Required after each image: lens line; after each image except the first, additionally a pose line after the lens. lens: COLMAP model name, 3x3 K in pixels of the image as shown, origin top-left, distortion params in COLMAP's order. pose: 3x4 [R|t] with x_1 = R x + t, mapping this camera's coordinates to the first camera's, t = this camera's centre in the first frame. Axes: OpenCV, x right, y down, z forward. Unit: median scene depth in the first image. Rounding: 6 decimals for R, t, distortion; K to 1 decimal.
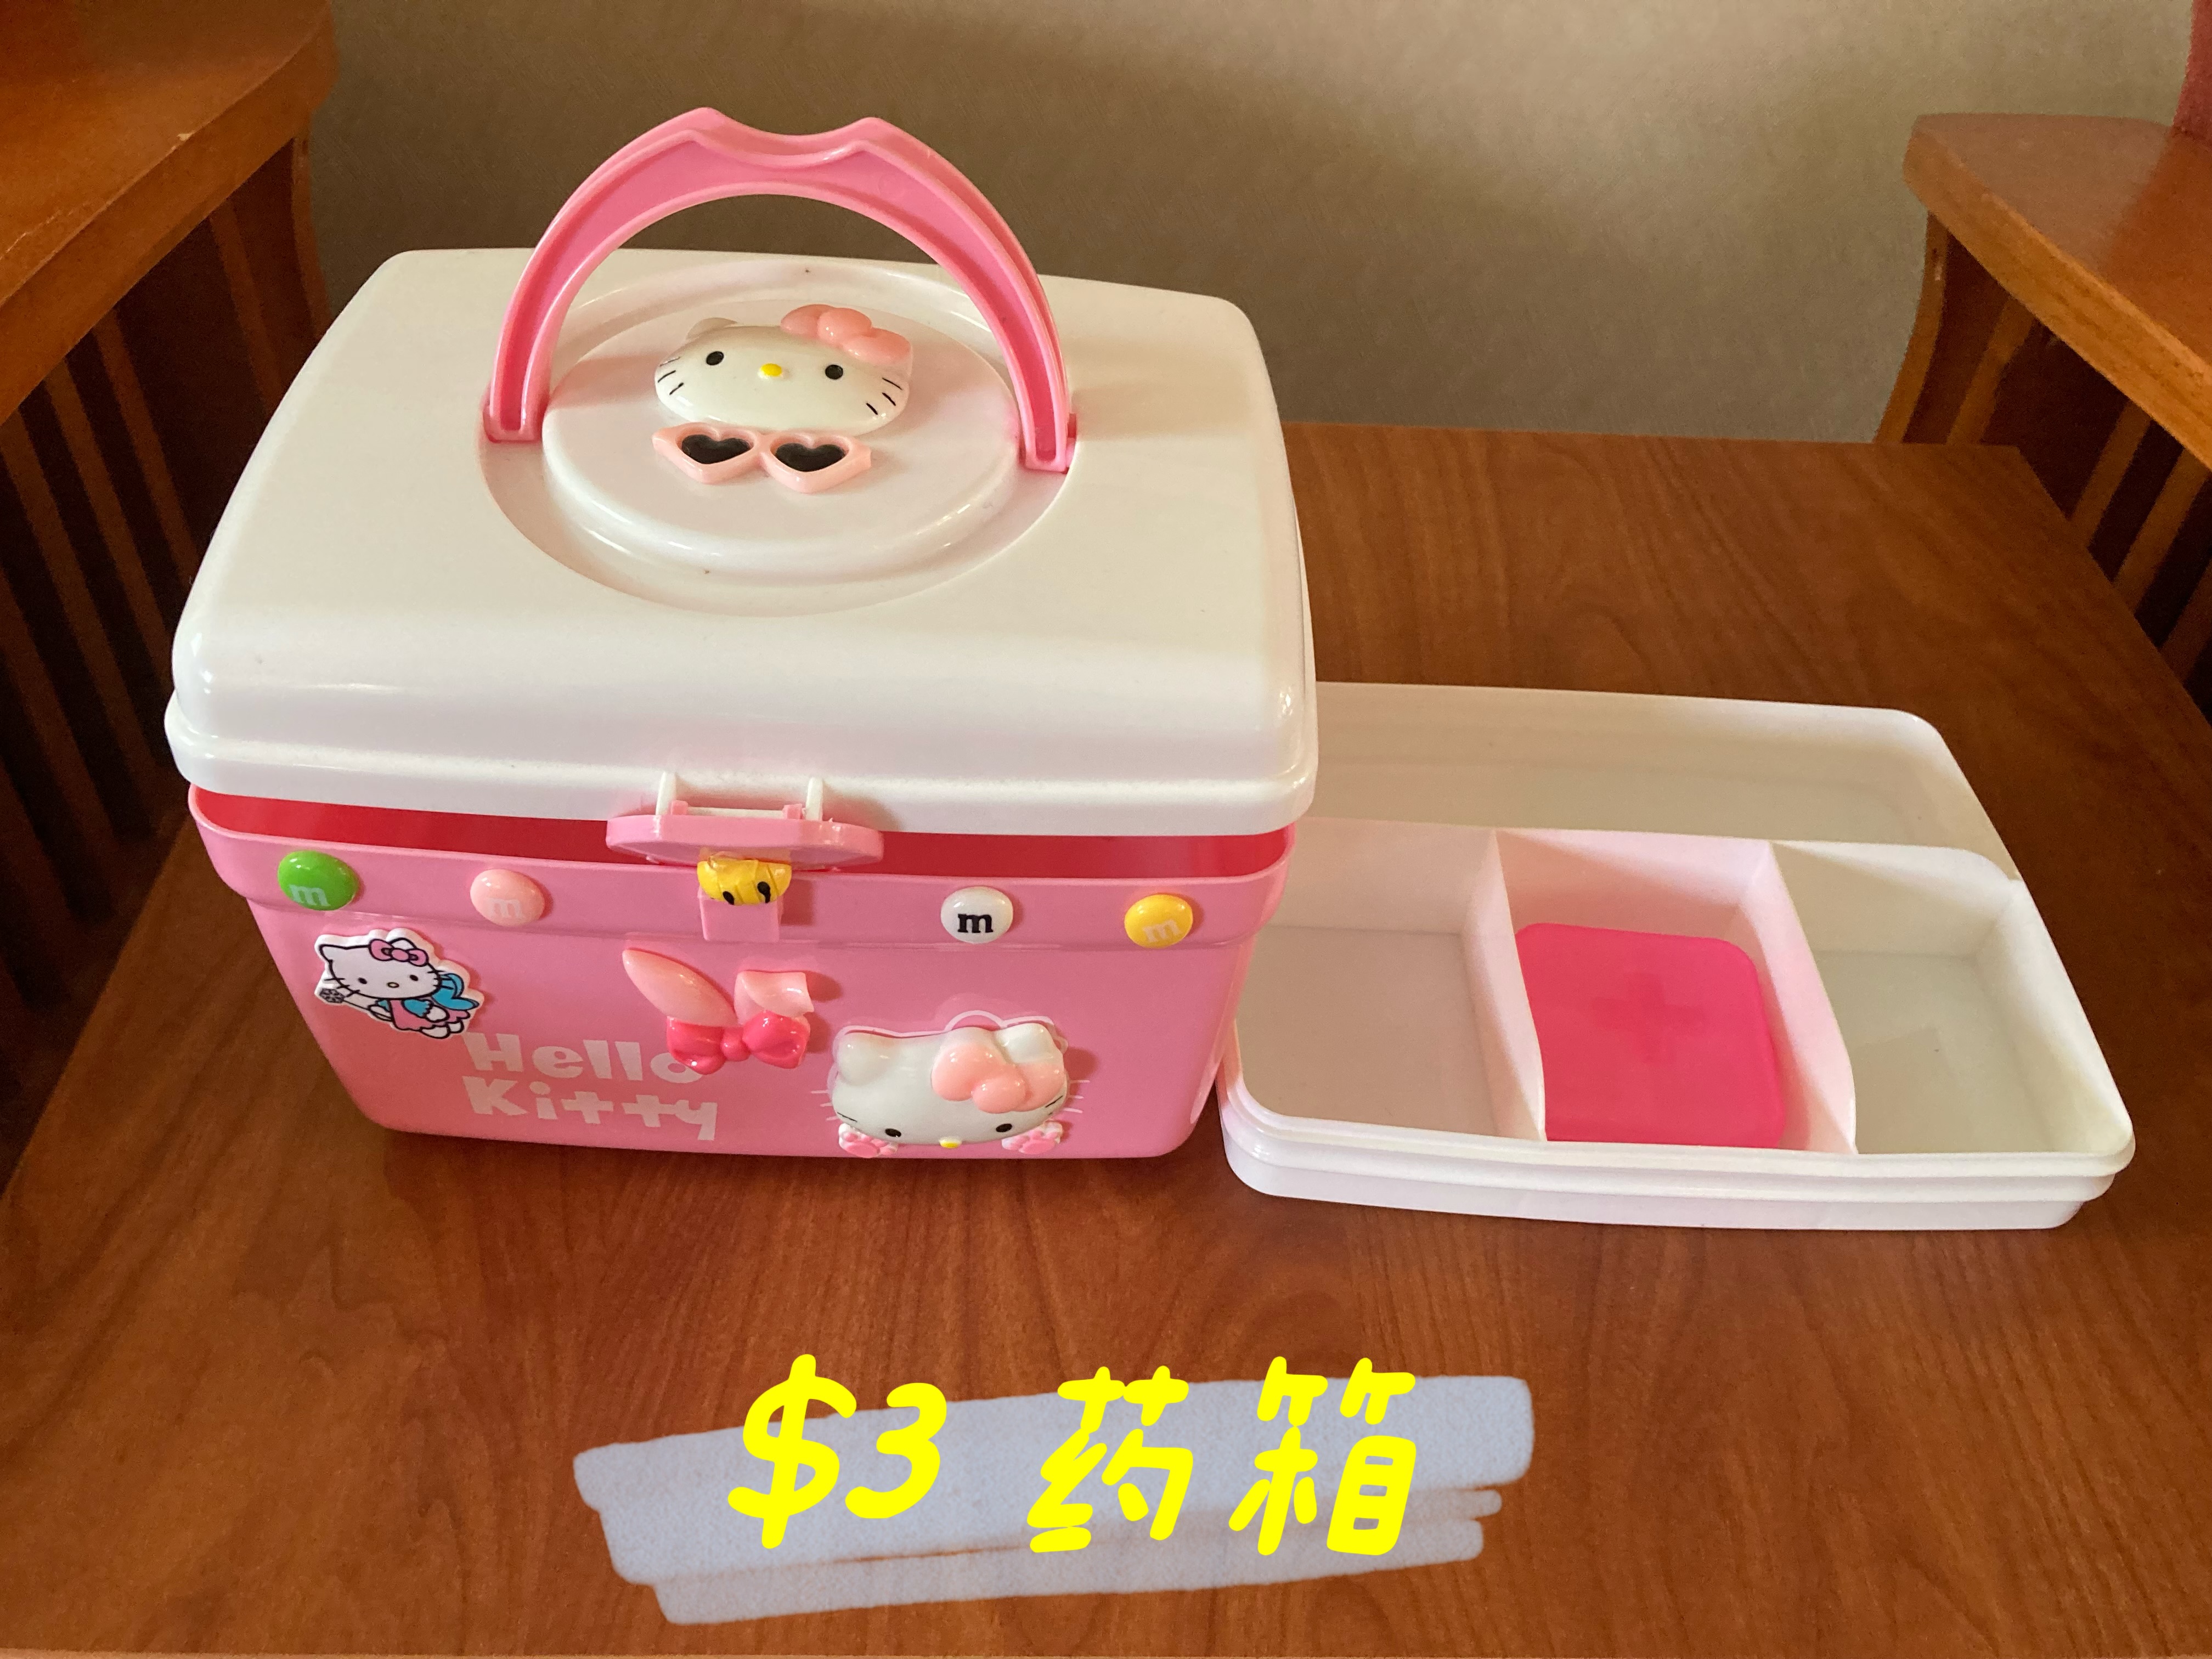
lens RADIAL K [[1859.3, 0, 1100.8], [0, 1859.3, 844.0], [0, 0, 1]] dist [-0.000845, 0.011085]
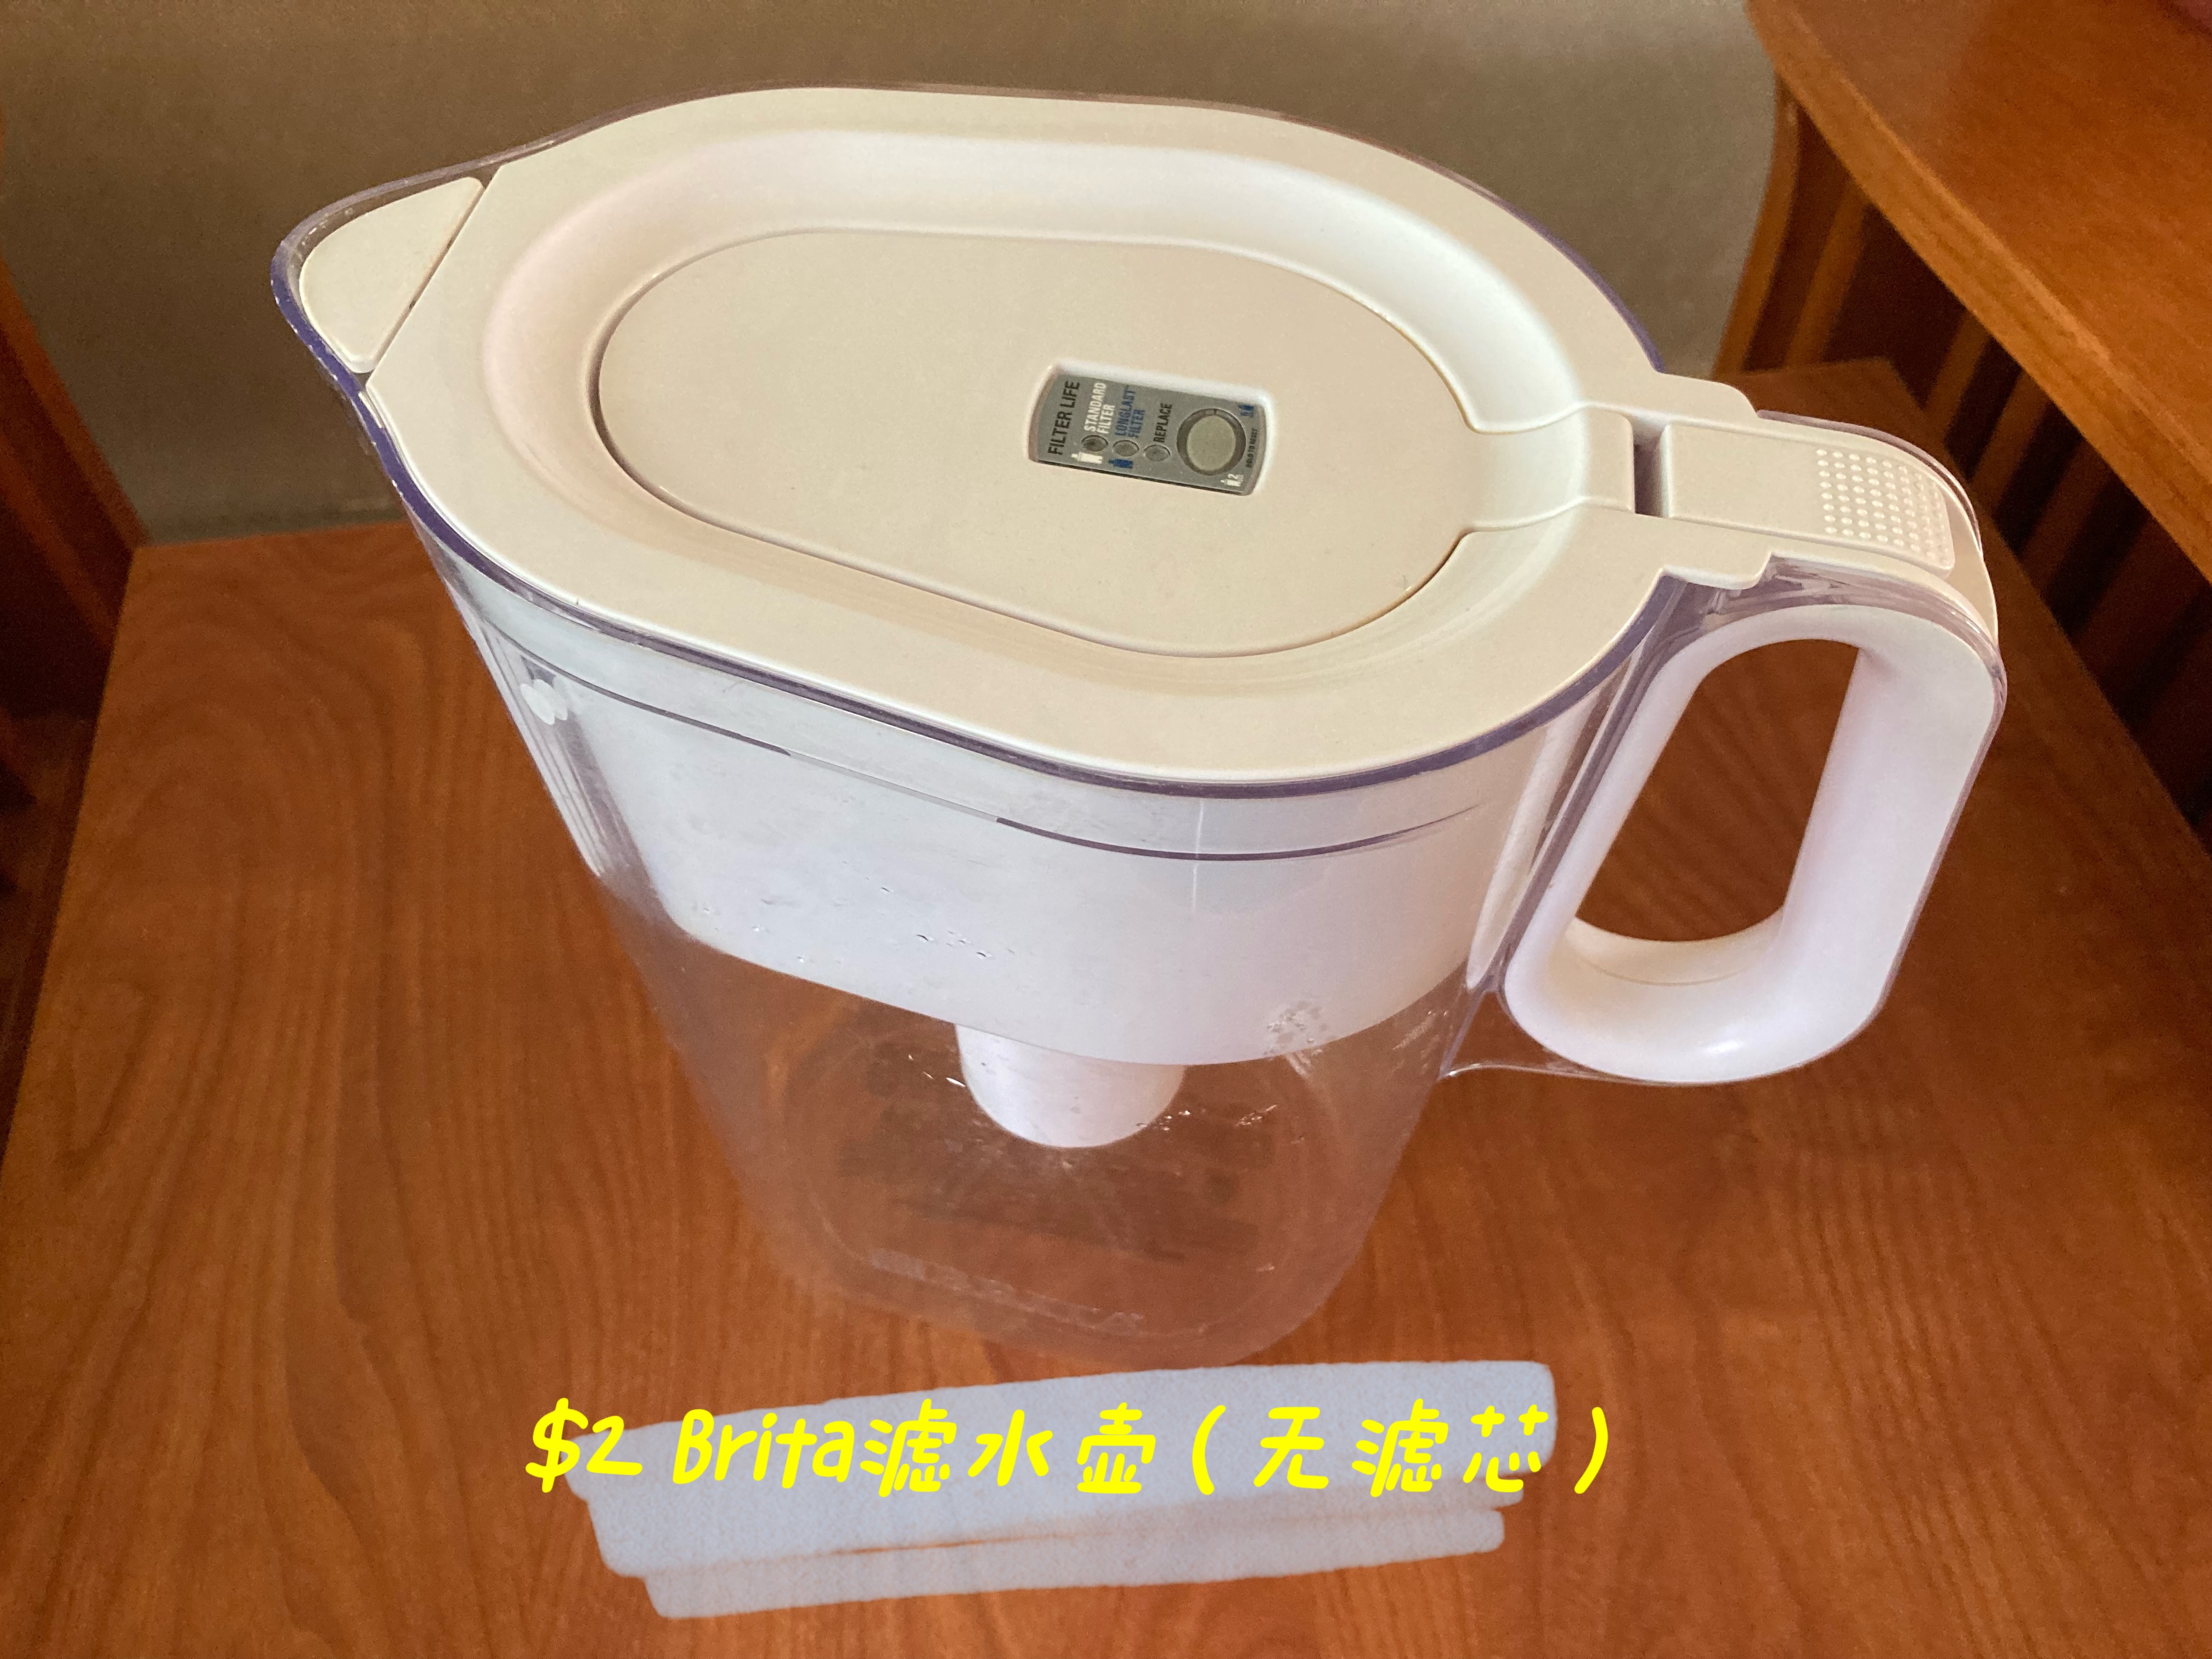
lens RADIAL K [[1859.3, 0, 1119.2], [0, 1859.3, 819.8], [0, 0, 1]] dist [-0.000845, 0.011085]
pose [[0.988781, -0.144246, 0.038795, 0.059827], [0.136604, 0.978298, 0.155797, -0.310282], [-0.060426, -0.148749, 0.987027, 0.090873]]
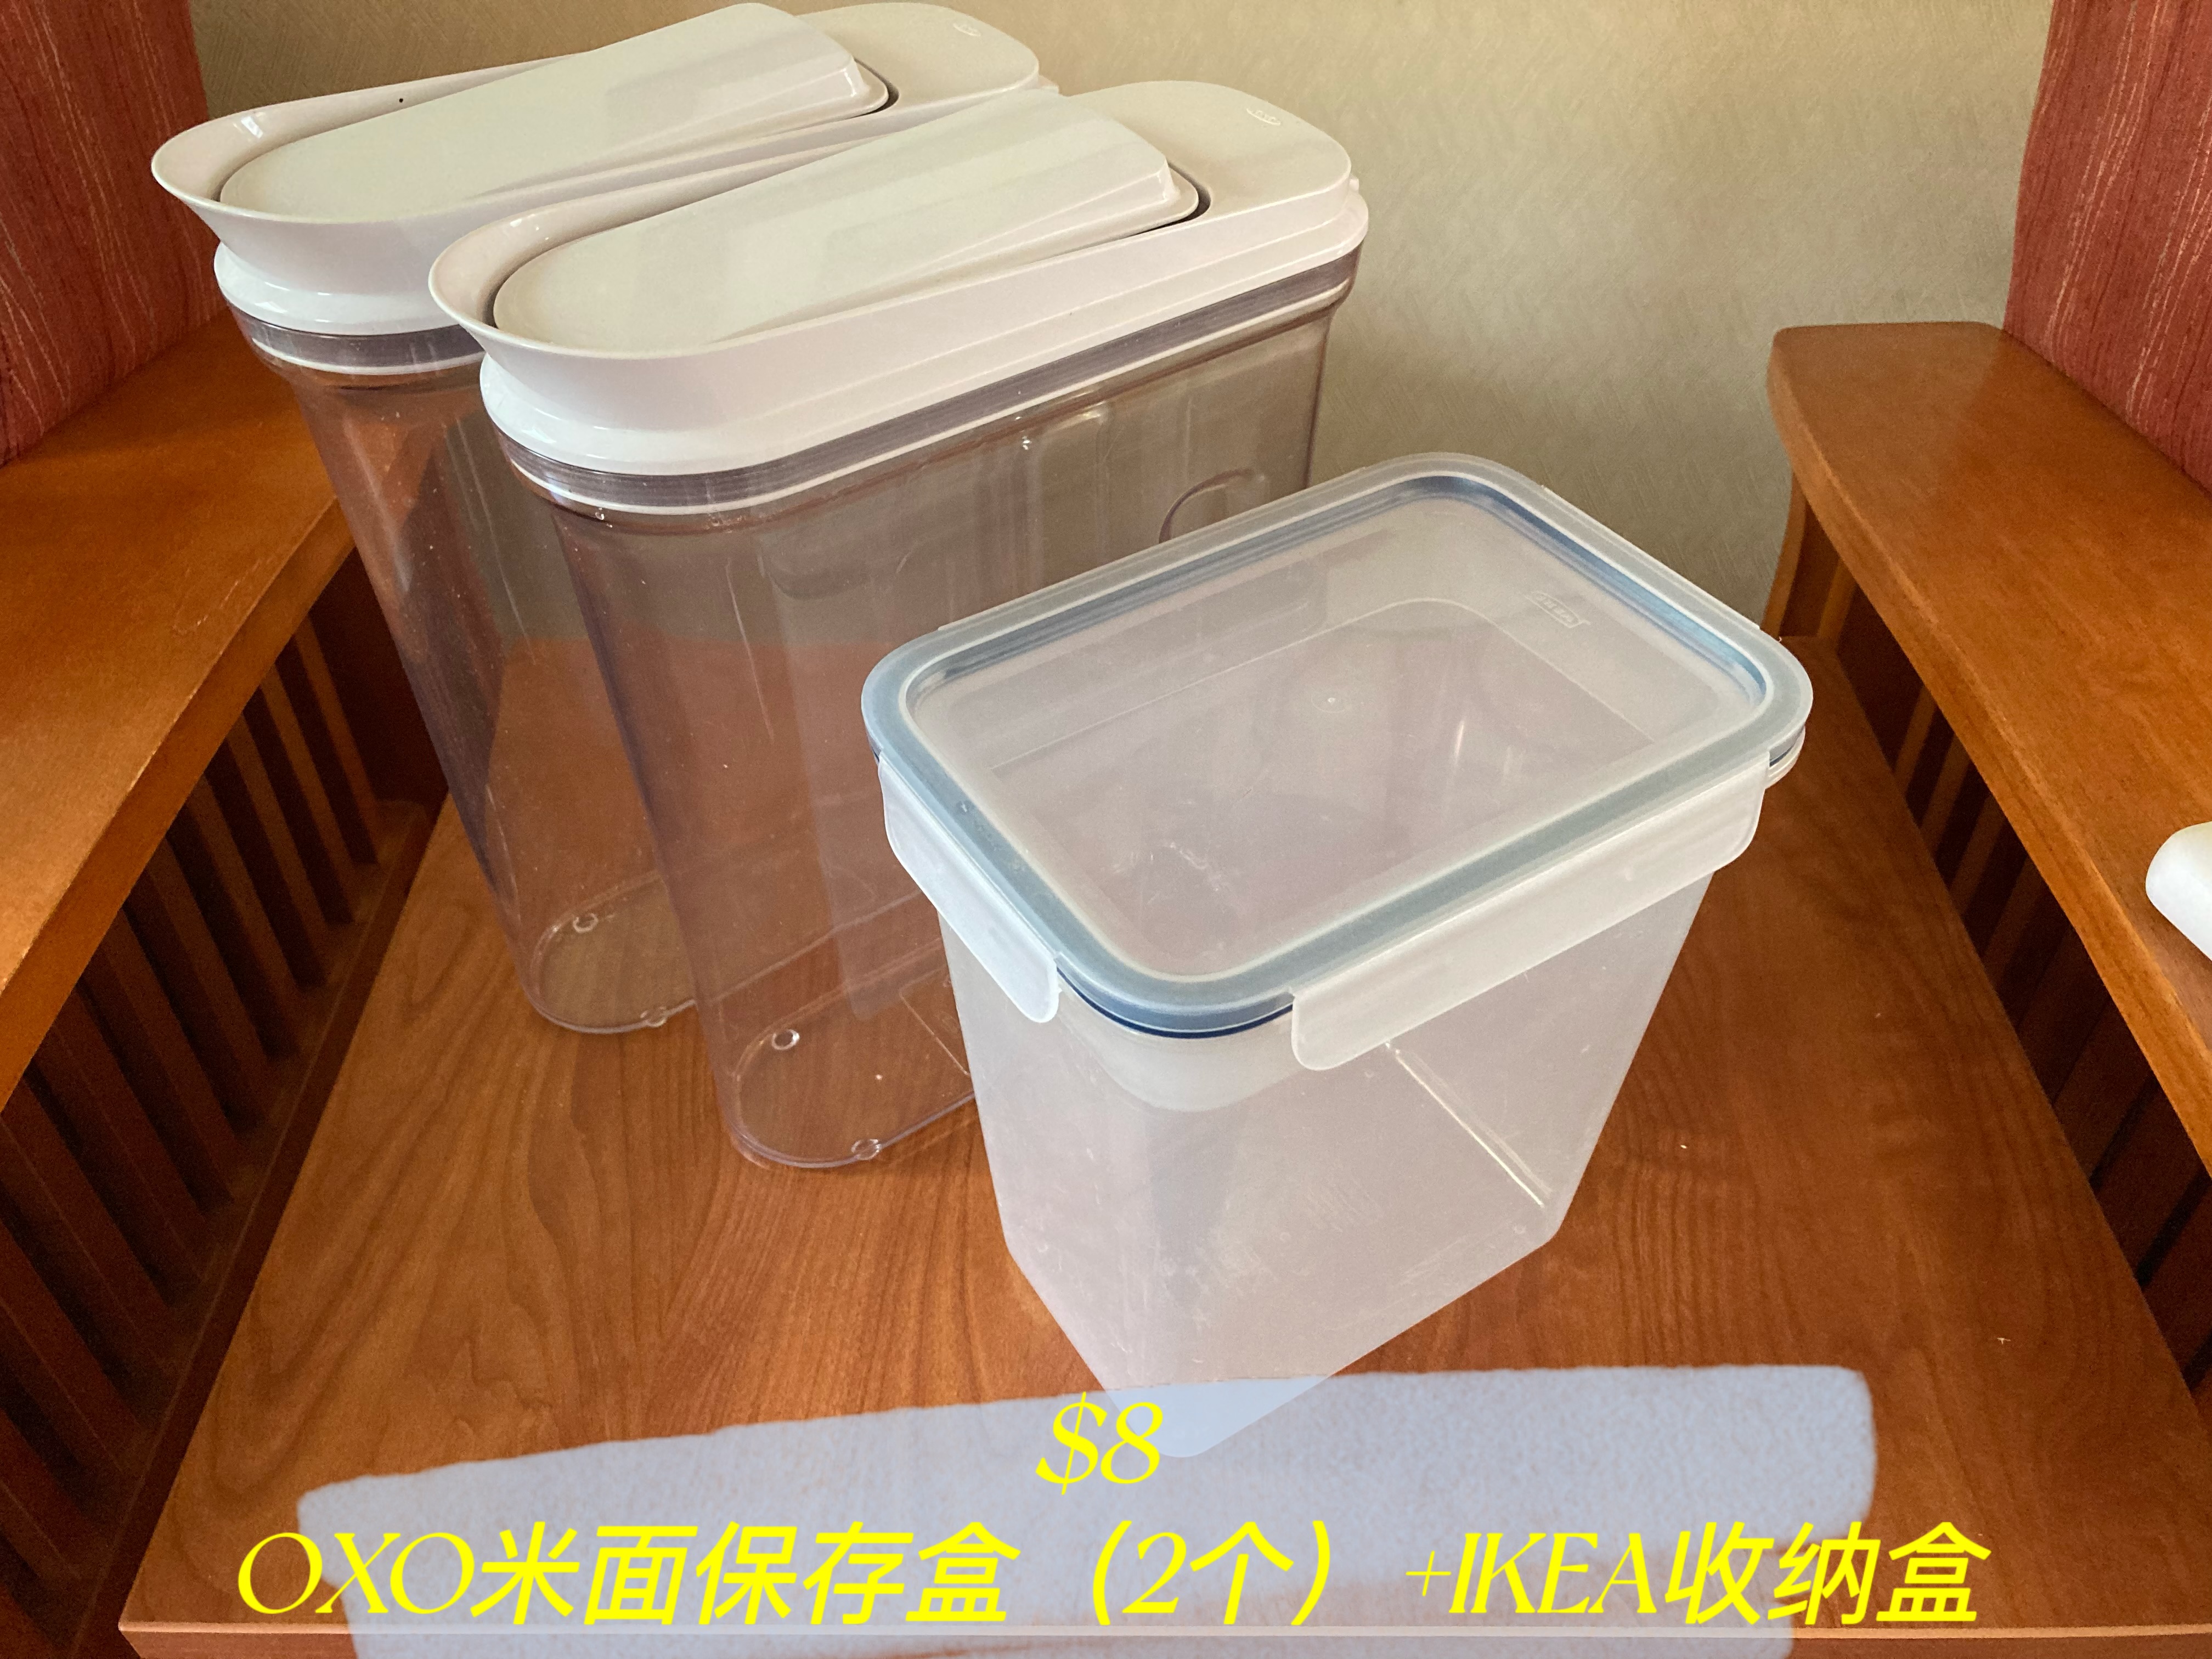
lens RADIAL K [[1859.3, 0, 1115.2], [0, 1859.3, 816.9], [0, 0, 1]] dist [-0.000845, 0.011085]
pose [[0.997825, -0.028665, -0.059354, 0.166884], [0.026987, 0.999219, -0.028873, -0.124937], [0.060136, 0.027208, 0.997819, -0.384031]]
